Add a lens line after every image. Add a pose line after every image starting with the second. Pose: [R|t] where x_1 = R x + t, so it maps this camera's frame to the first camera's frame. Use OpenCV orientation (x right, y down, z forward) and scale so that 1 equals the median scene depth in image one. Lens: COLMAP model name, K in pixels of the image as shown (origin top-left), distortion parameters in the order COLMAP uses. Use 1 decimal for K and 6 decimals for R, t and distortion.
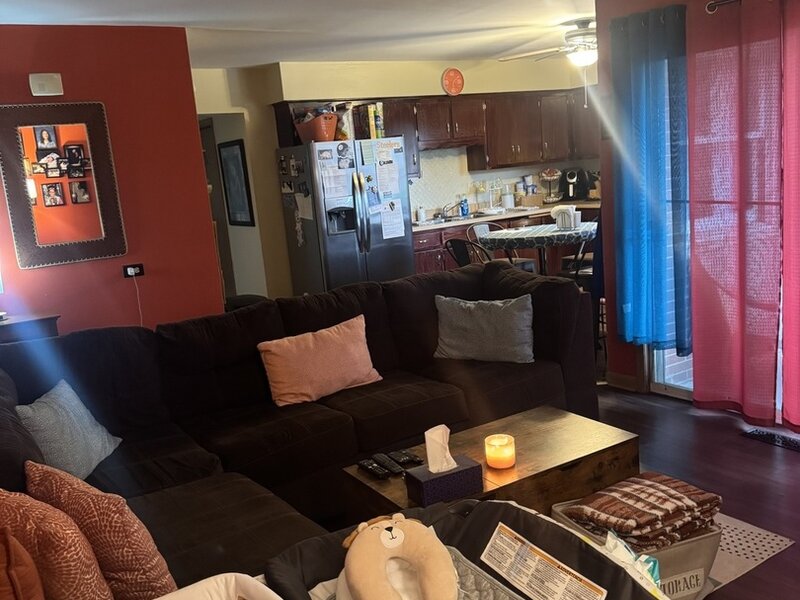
lens RADIAL K [[753.8, 0, 394.4], [0, 753.8, 303.4], [0, 0, 1]] dist [0.166807, -0.338493]
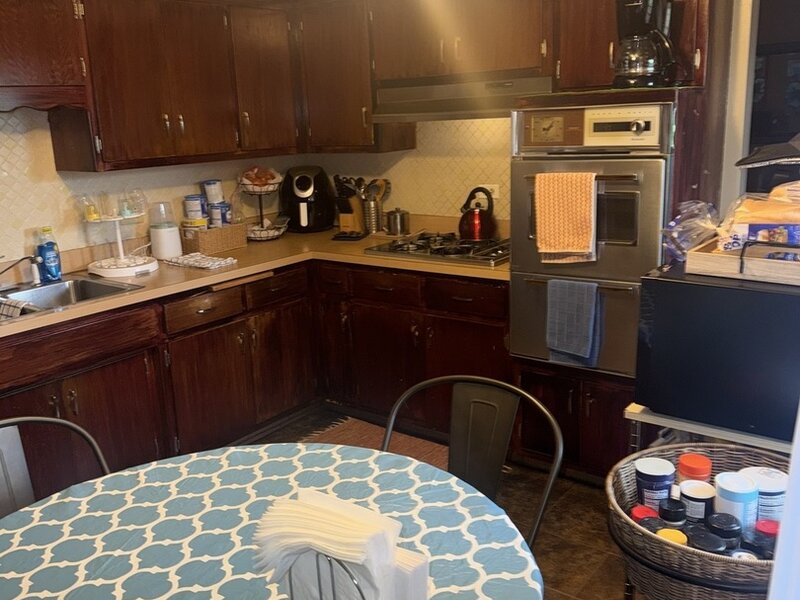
lens RADIAL K [[753.8, 0, 394.4], [0, 753.8, 303.4], [0, 0, 1]] dist [0.166807, -0.338493]
pose [[0.933306, -0.042802, 0.356523, 0.113997], [0.028895, 0.998603, 0.044244, -0.114678], [-0.357918, -0.030992, 0.933239, 0.540725]]
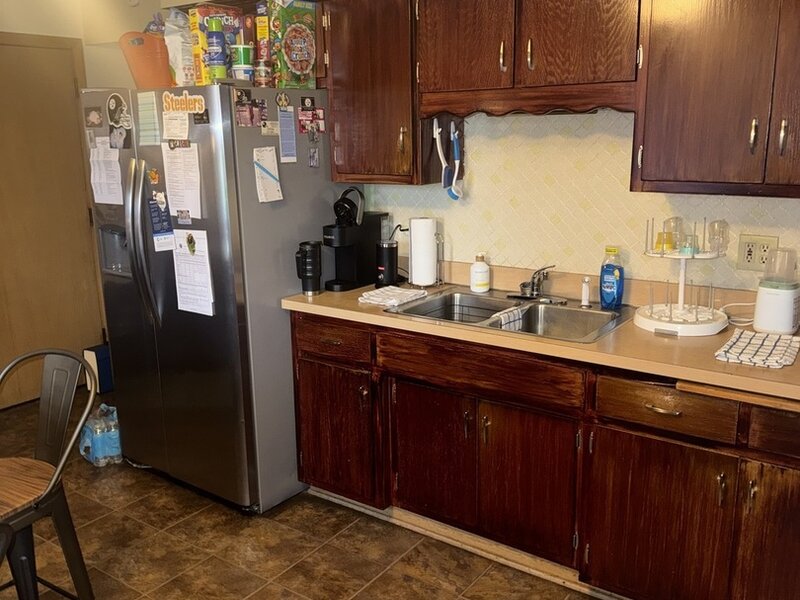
lens RADIAL K [[753.8, 0, 394.4], [0, 753.8, 303.4], [0, 0, 1]] dist [0.166807, -0.338493]
pose [[0.366407, 0.291420, -0.883641, 0.357645], [-0.182223, 0.953771, 0.238988, -0.179934], [0.912437, 0.073452, 0.402572, 0.749638]]
